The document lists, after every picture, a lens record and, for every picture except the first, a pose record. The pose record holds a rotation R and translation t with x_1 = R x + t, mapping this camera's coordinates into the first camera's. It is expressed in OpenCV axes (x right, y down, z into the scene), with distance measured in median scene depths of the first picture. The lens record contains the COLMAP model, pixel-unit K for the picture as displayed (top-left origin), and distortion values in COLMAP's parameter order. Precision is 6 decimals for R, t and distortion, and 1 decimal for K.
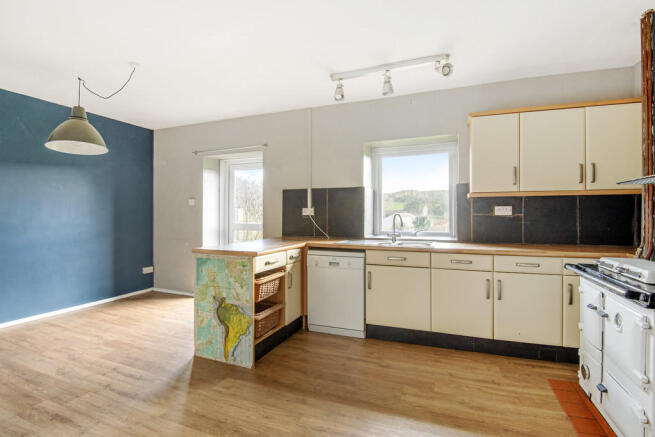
lens RADIAL K [[317.6, 0, 328.5], [0, 317.6, 213.6], [0, 0, 1]] dist [-0.027928, -0.000368]
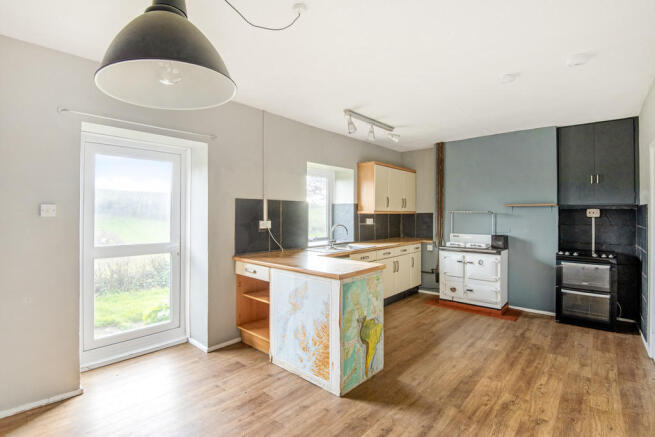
lens RADIAL K [[317.6, 0, 328.3], [0, 317.6, 218.3], [0, 0, 1]] dist [-0.027928, -0.000368]
pose [[0.328110, -0.011502, 0.944570, -1.301060], [-0.004585, 0.999895, 0.013769, -0.056376], [-0.944629, -0.008849, 0.328022, 0.779256]]
